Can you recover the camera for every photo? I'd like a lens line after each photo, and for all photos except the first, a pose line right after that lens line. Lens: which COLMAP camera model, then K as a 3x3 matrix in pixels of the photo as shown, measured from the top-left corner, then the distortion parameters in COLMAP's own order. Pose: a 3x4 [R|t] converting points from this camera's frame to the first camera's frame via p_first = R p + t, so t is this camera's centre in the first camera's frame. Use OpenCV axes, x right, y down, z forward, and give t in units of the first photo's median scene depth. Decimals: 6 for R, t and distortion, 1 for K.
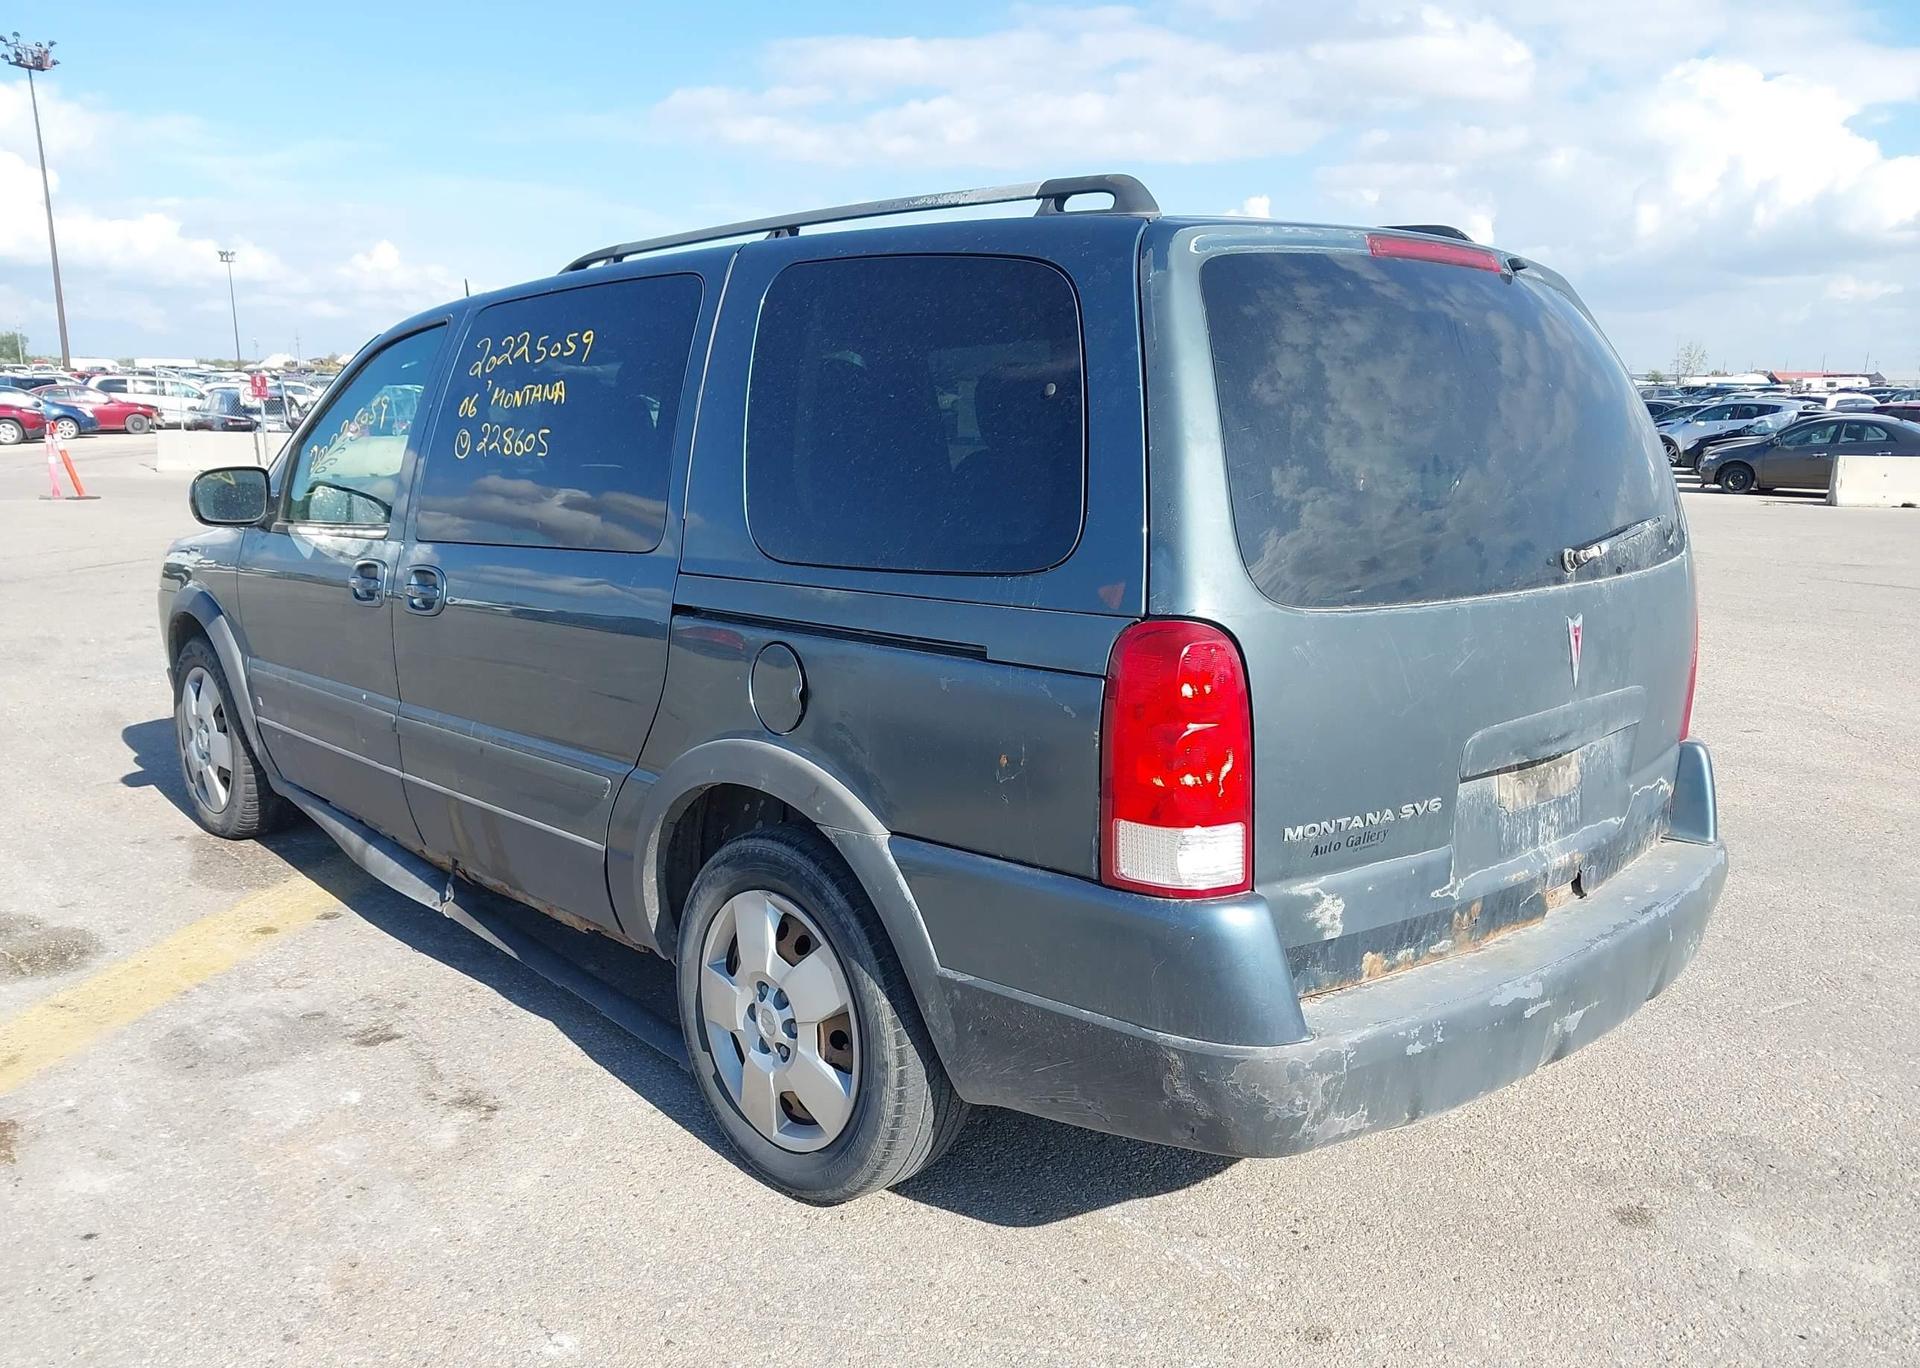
lens RADIAL K [[1553.0, 0, 1020.9], [0, 1553.0, 723.0], [0, 0, 1]] dist [0.007435, 0.005447]
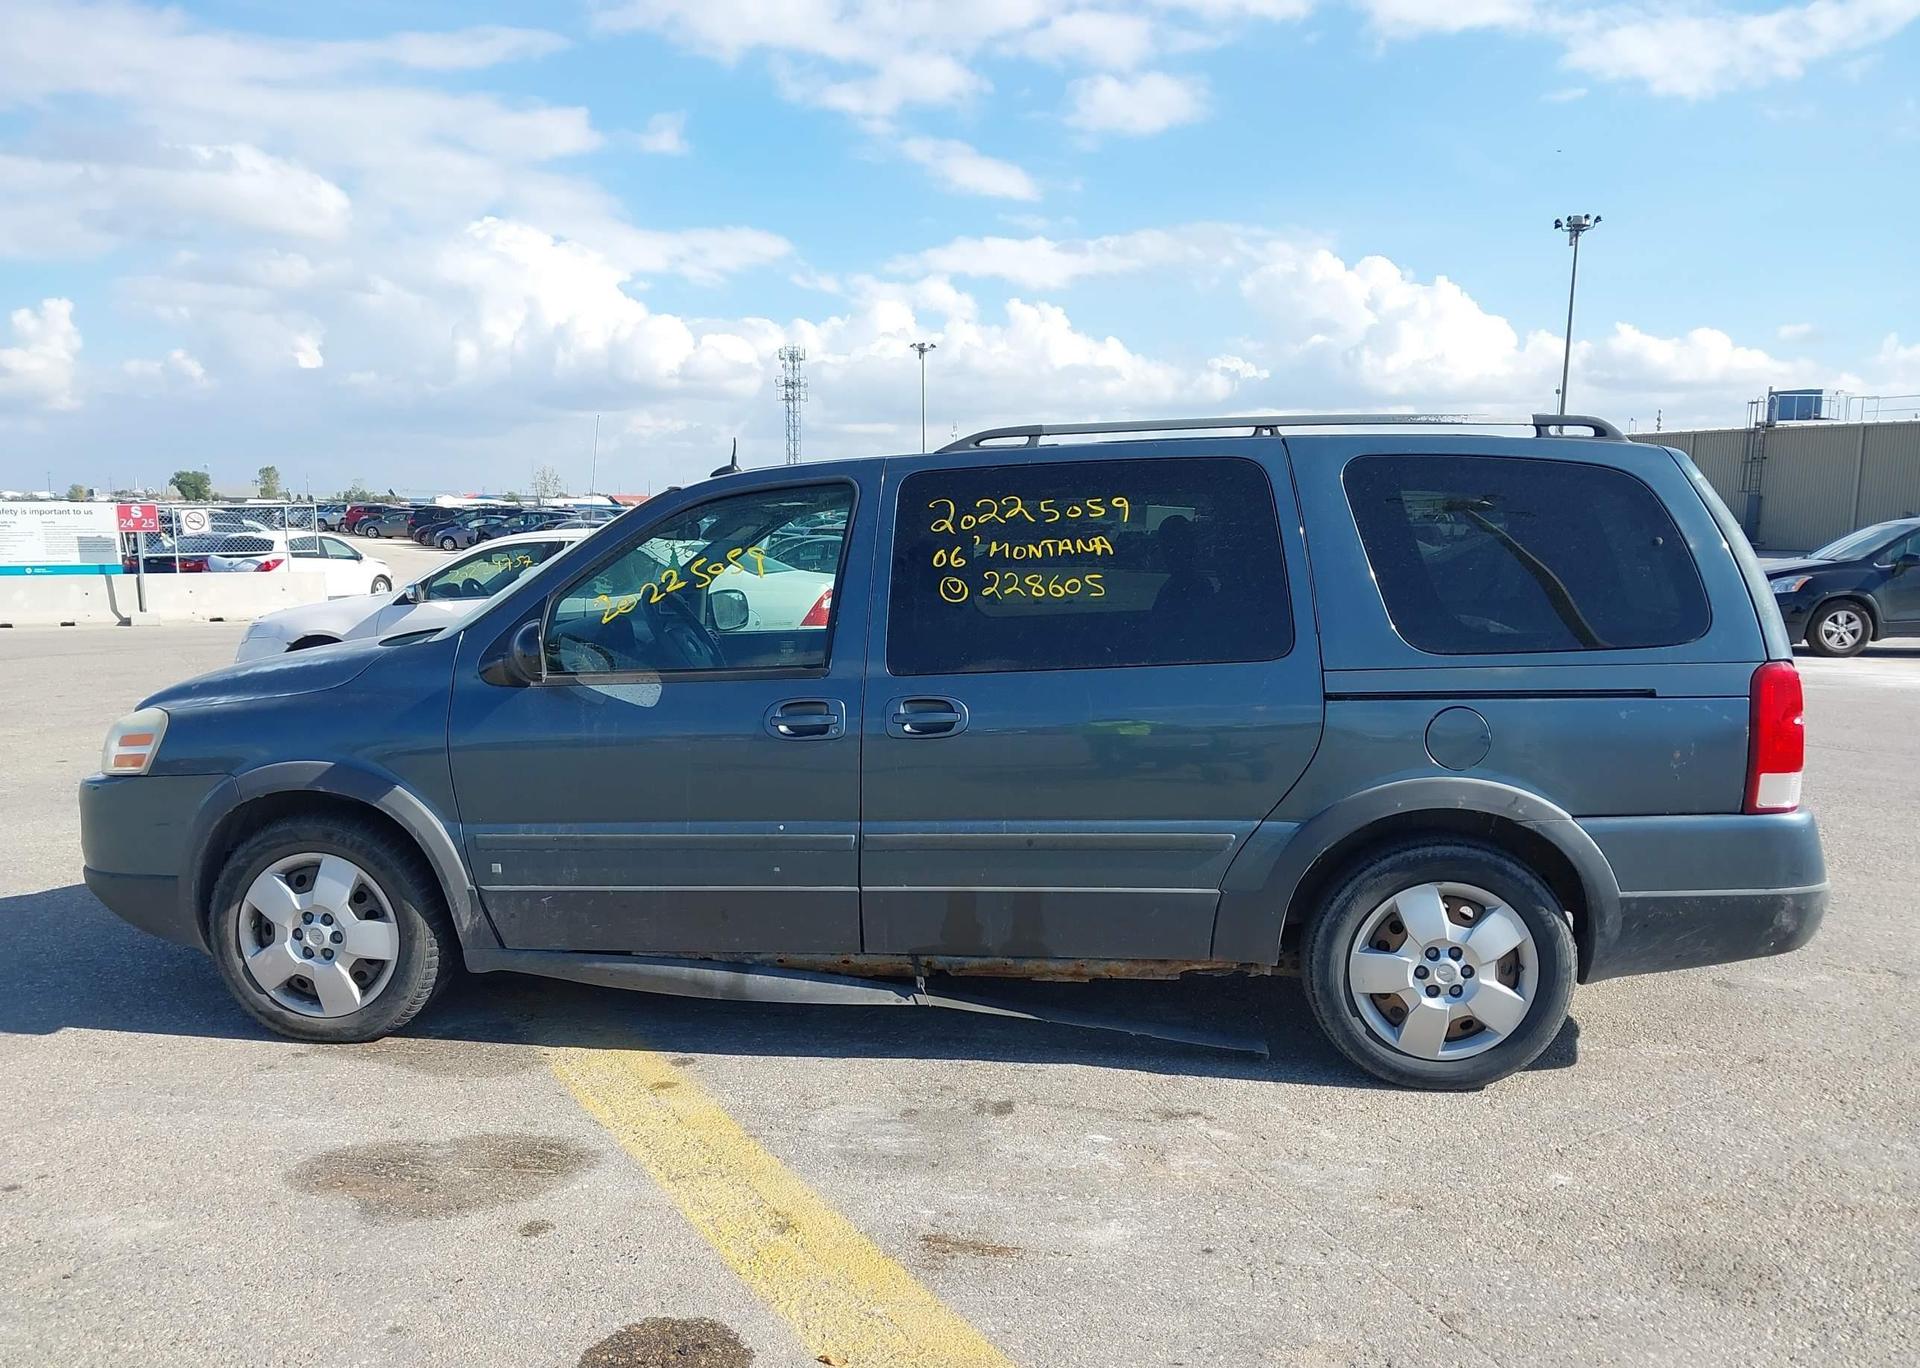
lens RADIAL K [[1519.0, 0, 969.9], [0, 1519.0, 653.6], [0, 0, 1]] dist [0.002452, 0.002913]
pose [[0.769365, -0.066613, 0.635327, -1.379914], [0.140141, 0.987921, -0.066125, -0.069095], [-0.623248, 0.139910, 0.769407, 0.148031]]
